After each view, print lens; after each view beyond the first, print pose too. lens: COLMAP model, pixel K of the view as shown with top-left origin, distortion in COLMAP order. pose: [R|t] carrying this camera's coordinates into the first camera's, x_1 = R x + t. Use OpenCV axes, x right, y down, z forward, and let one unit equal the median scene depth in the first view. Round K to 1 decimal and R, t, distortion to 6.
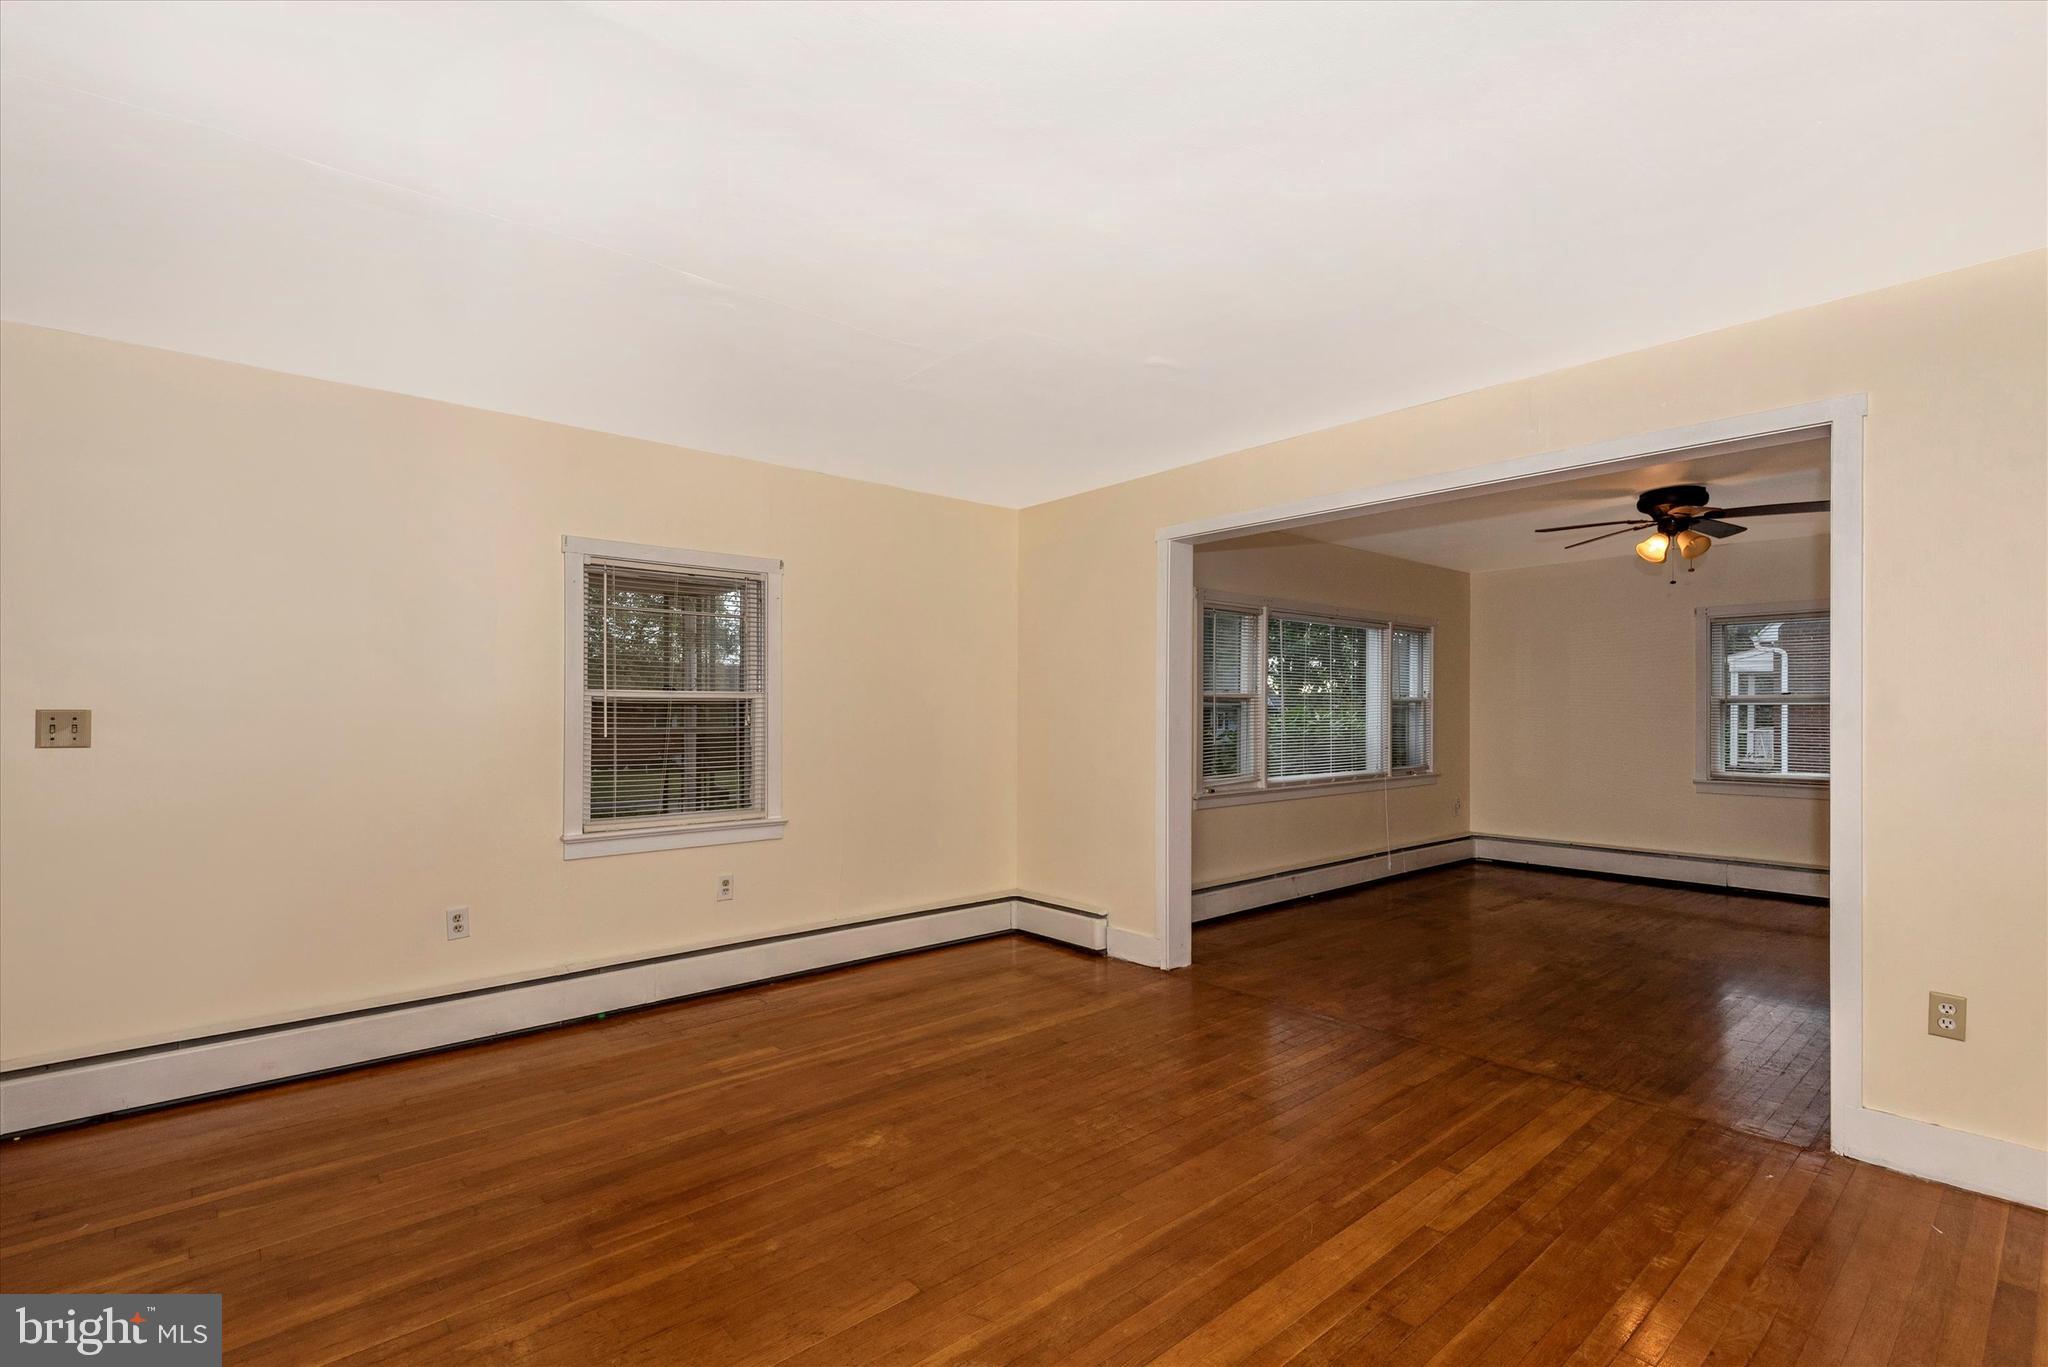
lens RADIAL K [[924.9, 0, 1045.7], [0, 924.9, 703.3], [0, 0, 1]] dist [0.033894, -0.018847]
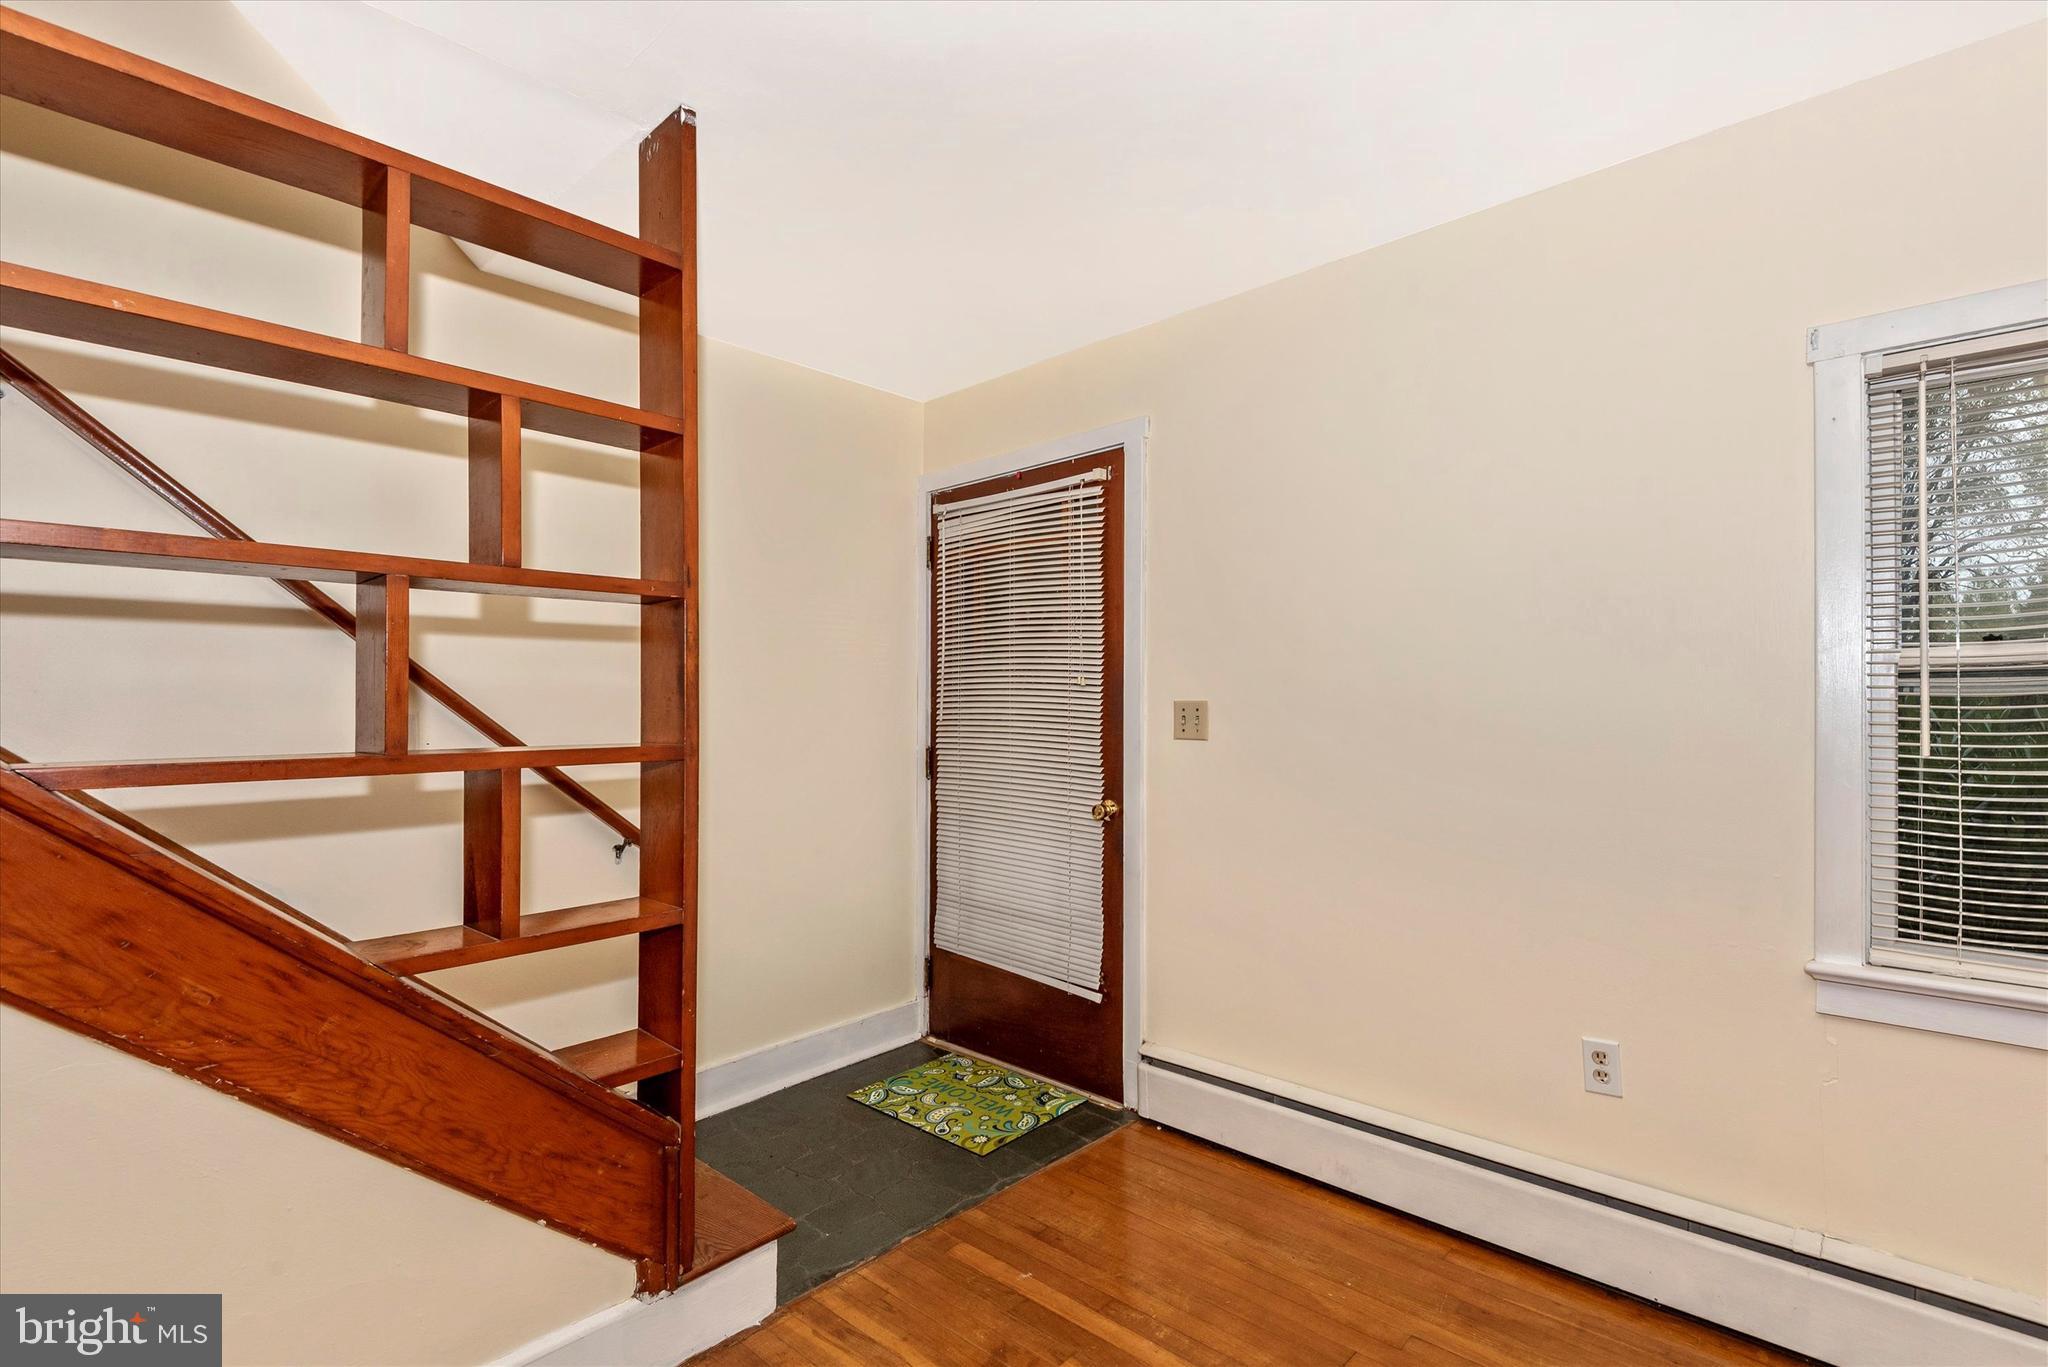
lens RADIAL K [[962.6, 0, 1065.3], [0, 962.6, 683.9], [0, 0, 1]] dist [0.041984, -0.035957]
pose [[0.119096, -0.019715, -0.992687, -0.053910], [0.009305, 0.999781, -0.018739, 0.005564], [0.992839, -0.007005, 0.119253, 0.598276]]
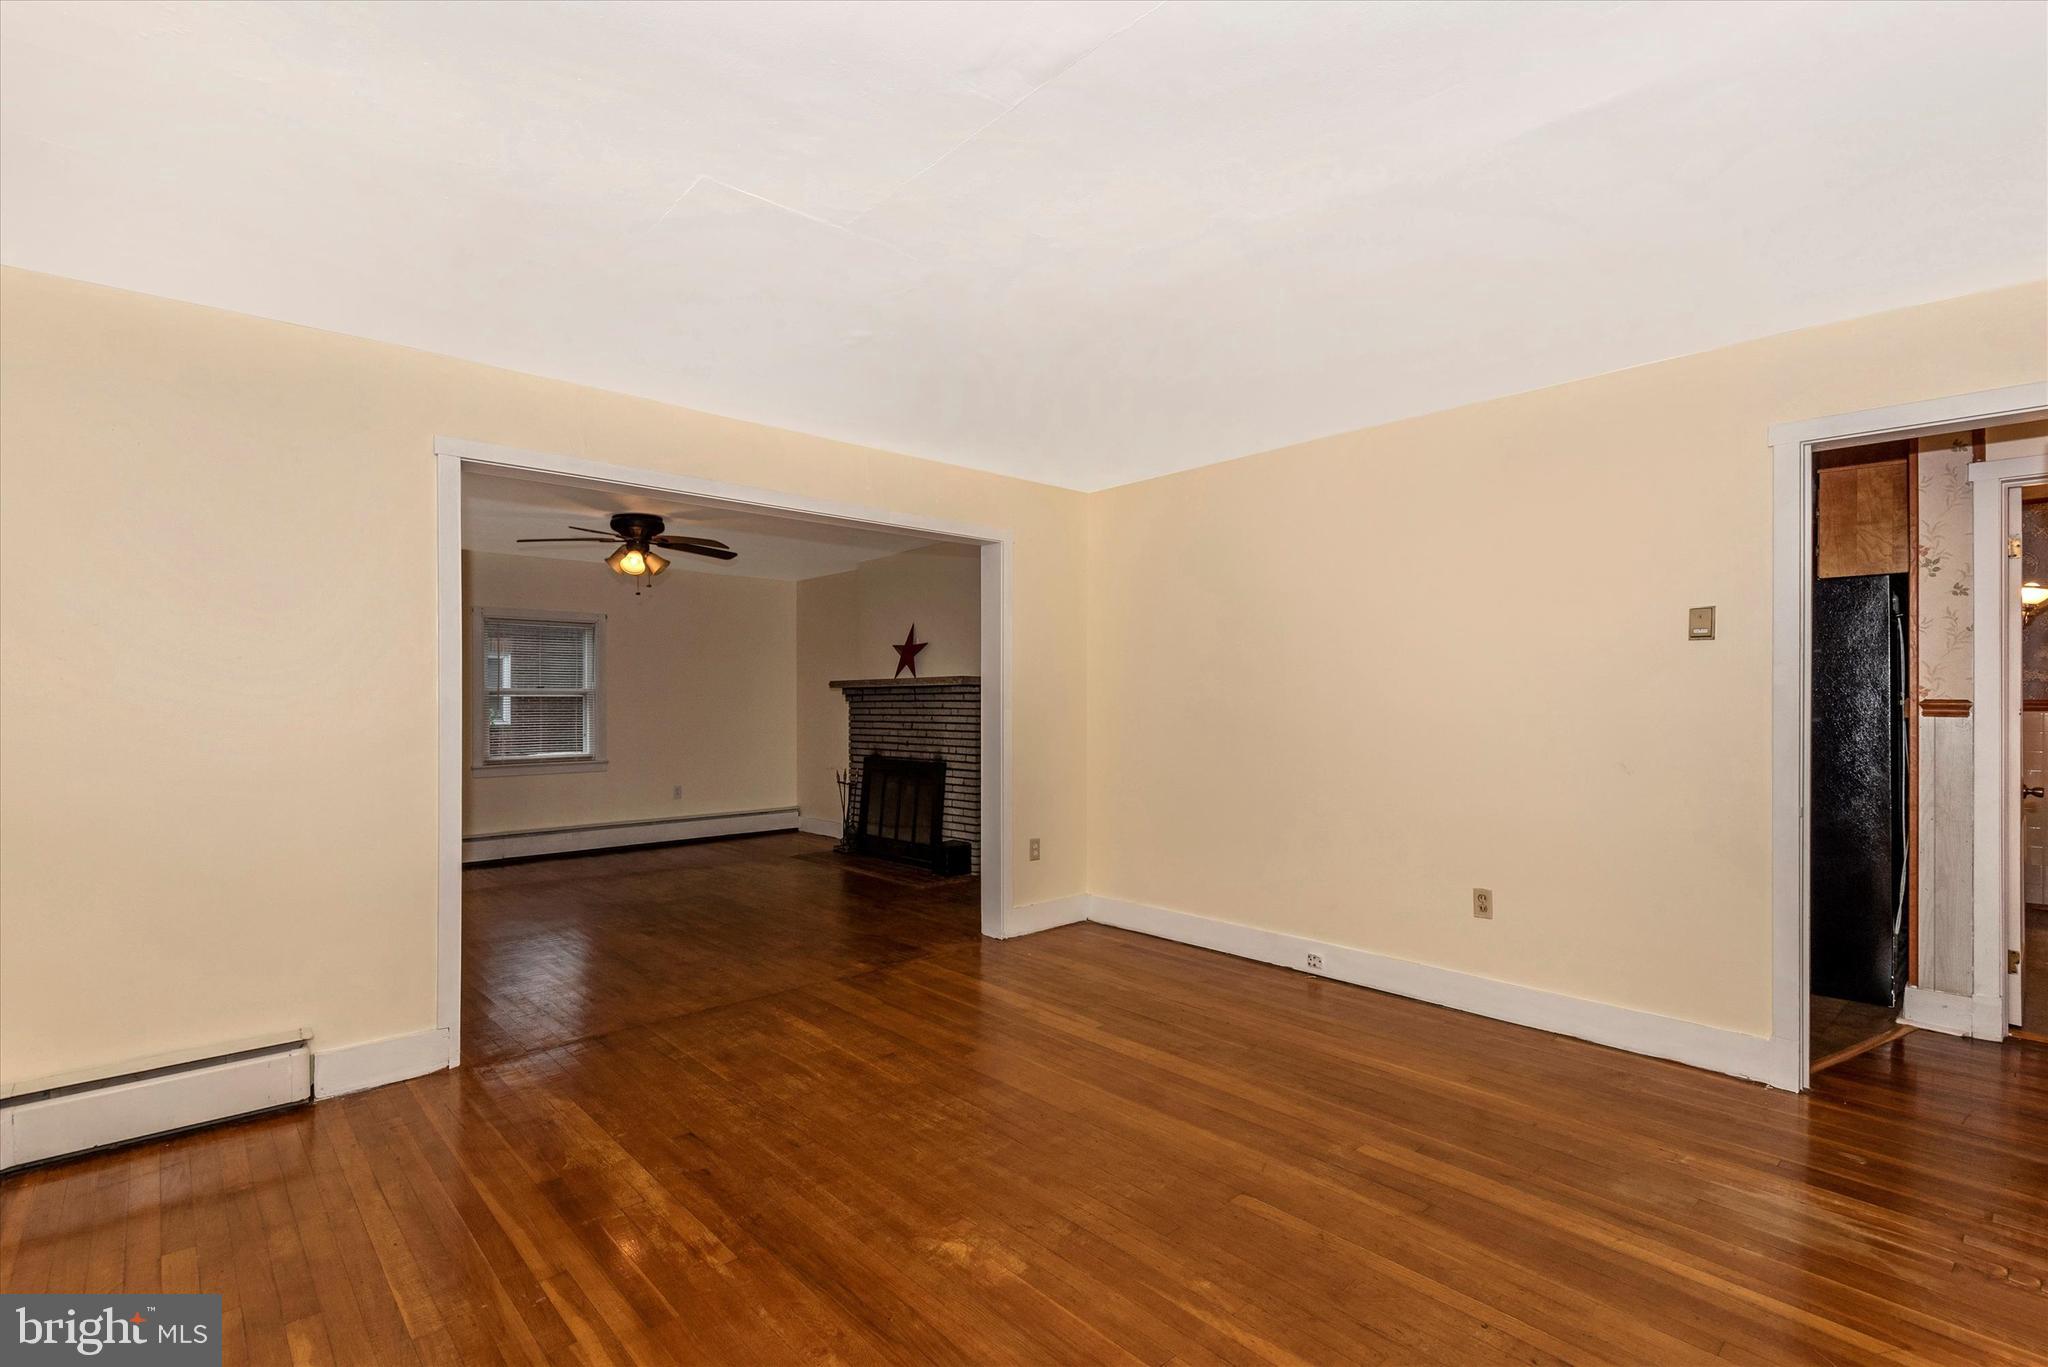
lens RADIAL K [[931.4, 0, 1016.2], [0, 931.4, 685.5], [0, 0, 1]] dist [0.042963, -0.021479]
pose [[0.002062, 0.020512, 0.999787, -0.749601], [-0.004934, 0.999778, -0.020502, 0.014896], [-0.999986, -0.004891, 0.002162, 0.731058]]
